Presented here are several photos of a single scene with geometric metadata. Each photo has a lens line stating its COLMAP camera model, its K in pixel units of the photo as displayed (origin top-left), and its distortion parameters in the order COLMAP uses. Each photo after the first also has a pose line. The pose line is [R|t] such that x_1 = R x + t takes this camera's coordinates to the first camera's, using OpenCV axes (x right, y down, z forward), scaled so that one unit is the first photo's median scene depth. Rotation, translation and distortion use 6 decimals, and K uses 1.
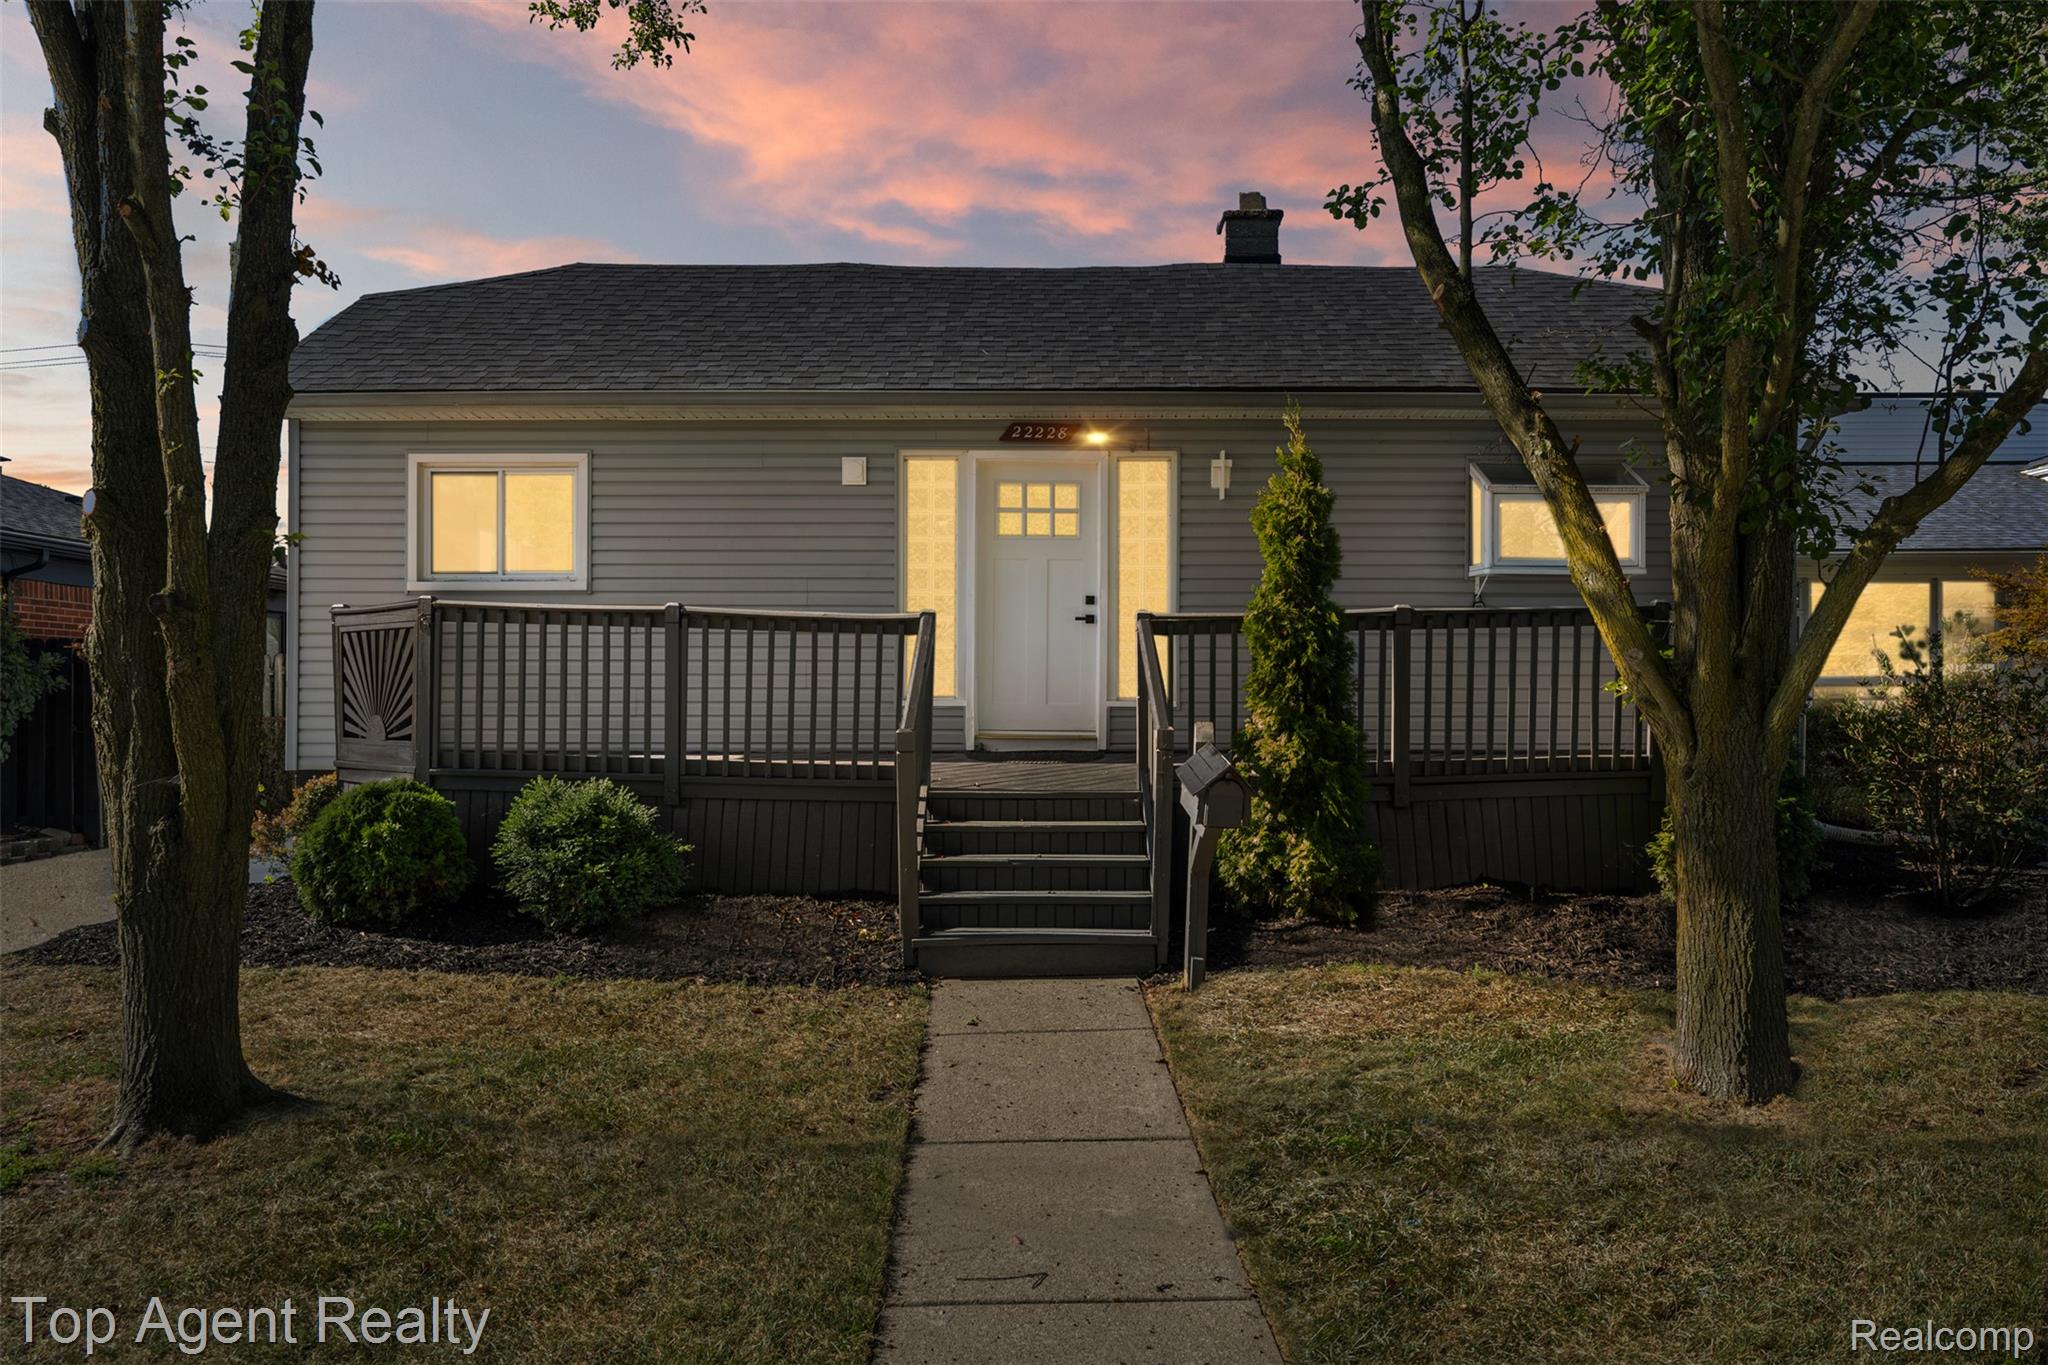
lens RADIAL K [[1388.1, 0, 1031.8], [0, 1388.1, 728.0], [0, 0, 1]] dist [0.004984, -0.002895]
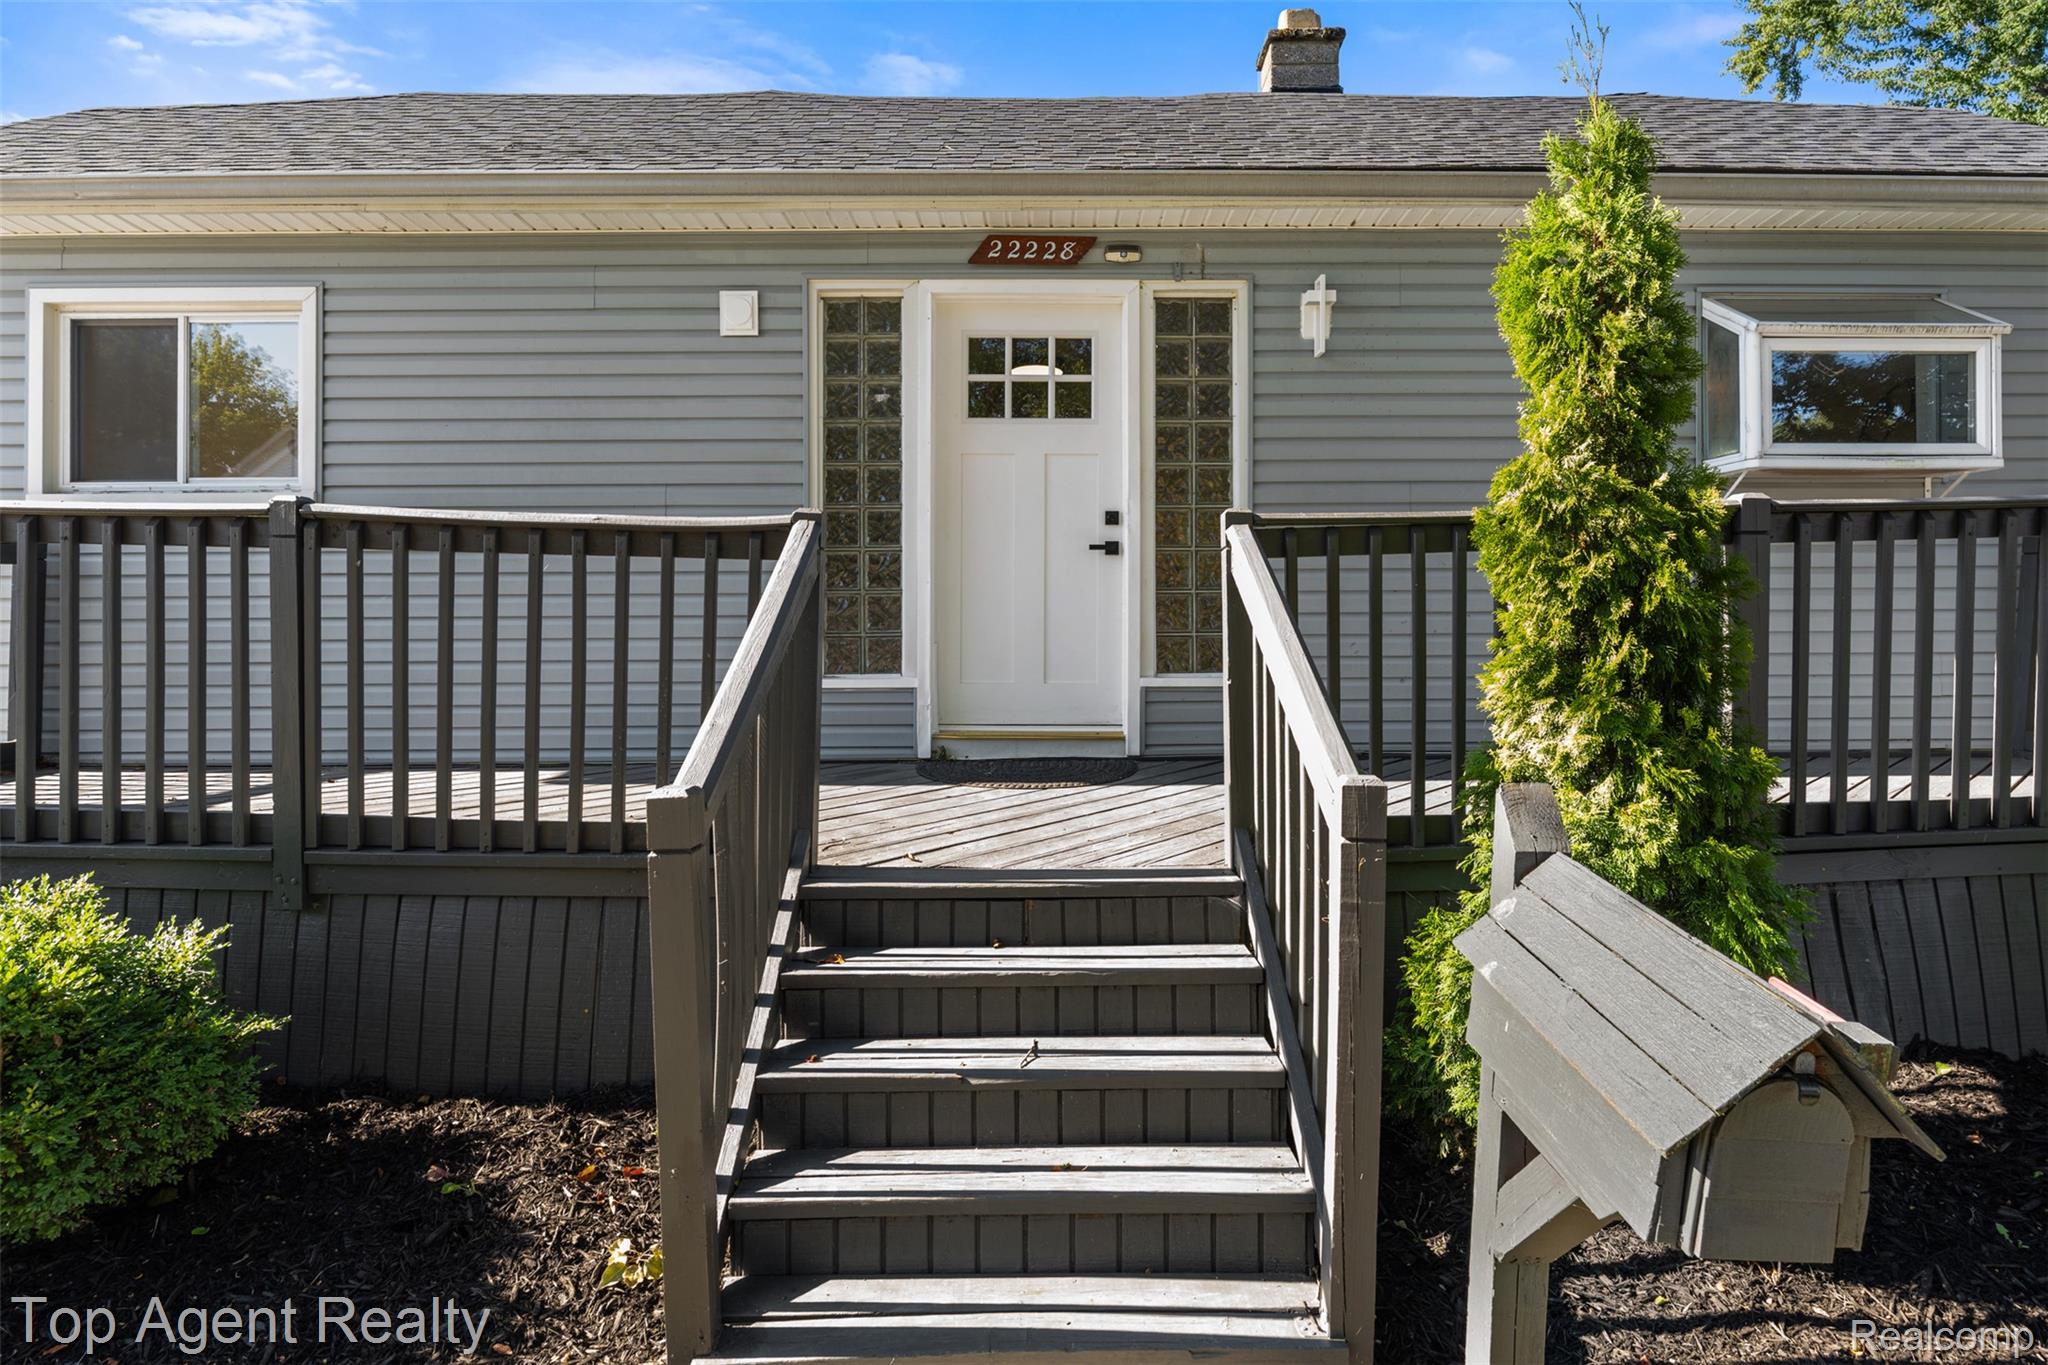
lens RADIAL K [[1205.6, 0, 1029.8], [0, 1205.6, 792.2], [0, 0, 1]] dist [0.002554, 0.000196]
pose [[0.999978, -0.006564, -0.000123, 0.006222], [0.006547, 0.995691, 0.092503, -0.033688], [-0.000484, -0.092502, 0.995712, 0.813570]]
